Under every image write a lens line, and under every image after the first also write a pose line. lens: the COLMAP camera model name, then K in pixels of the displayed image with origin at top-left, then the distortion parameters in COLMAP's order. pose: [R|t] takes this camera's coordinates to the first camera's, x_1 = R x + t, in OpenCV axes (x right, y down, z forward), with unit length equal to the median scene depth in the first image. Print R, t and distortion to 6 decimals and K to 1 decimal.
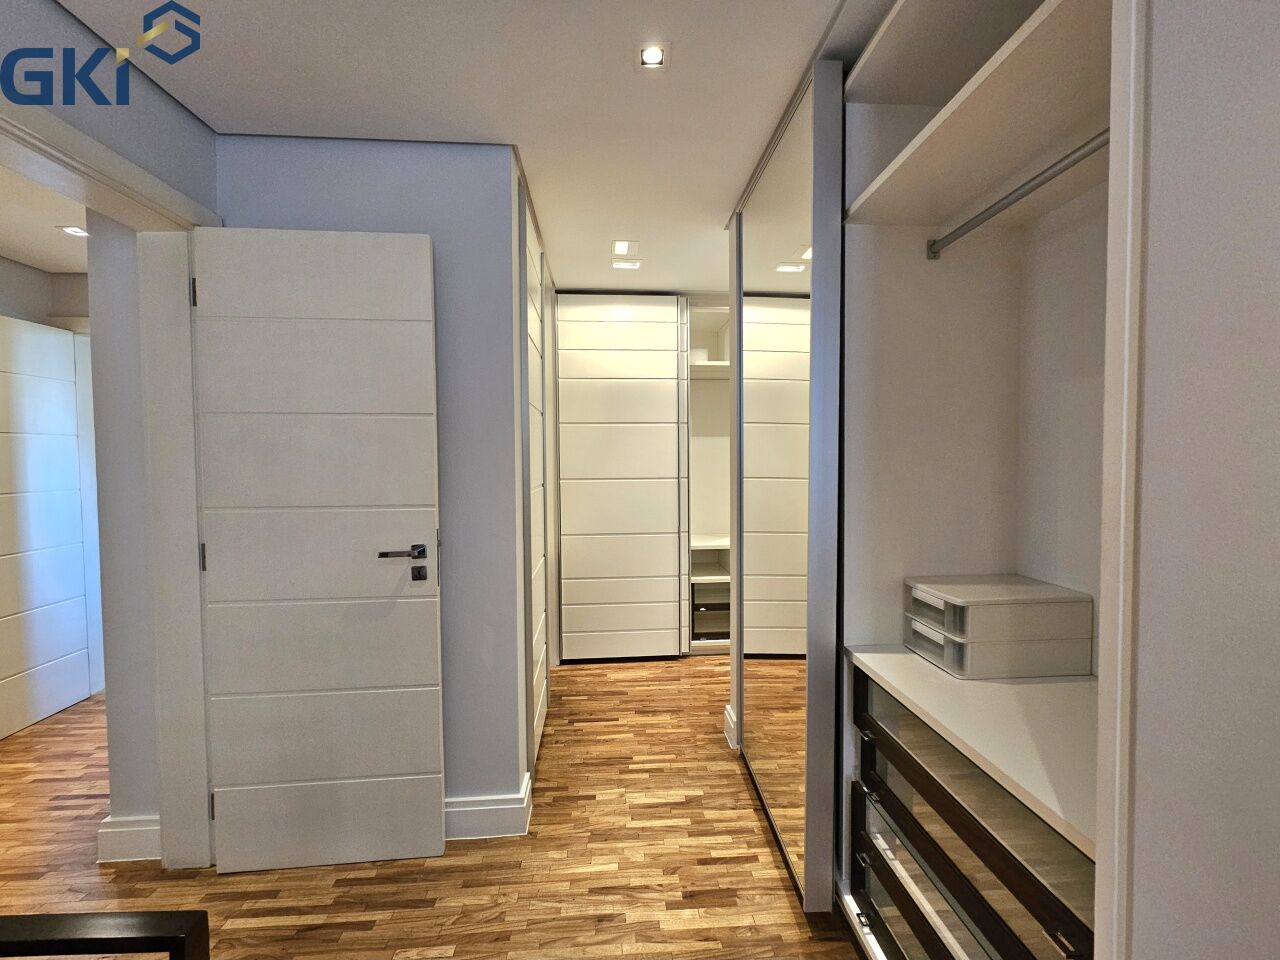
lens RADIAL K [[517.6, 0, 643.5], [0, 517.6, 477.4], [0, 0, 1]] dist [0.001349, 0.000059]
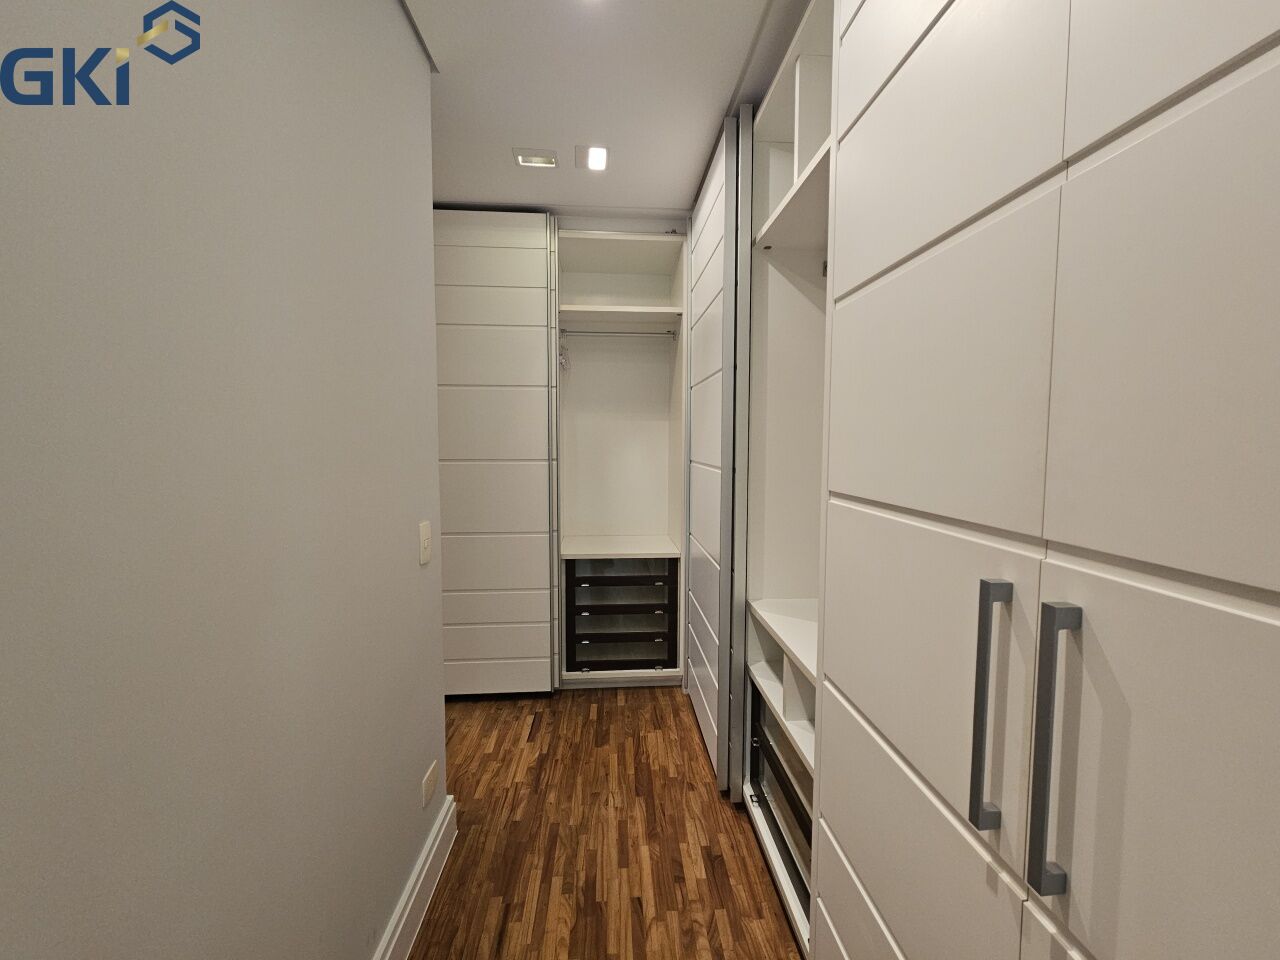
lens RADIAL K [[517.6, 0, 644.0], [0, 517.6, 475.7], [0, 0, 1]] dist [0.001349, 0.000059]
pose [[0.010576, 0.070408, -0.997462, 0.730782], [-0.038118, 0.996821, 0.069958, -0.029898], [0.999217, 0.037281, 0.013226, 1.105238]]
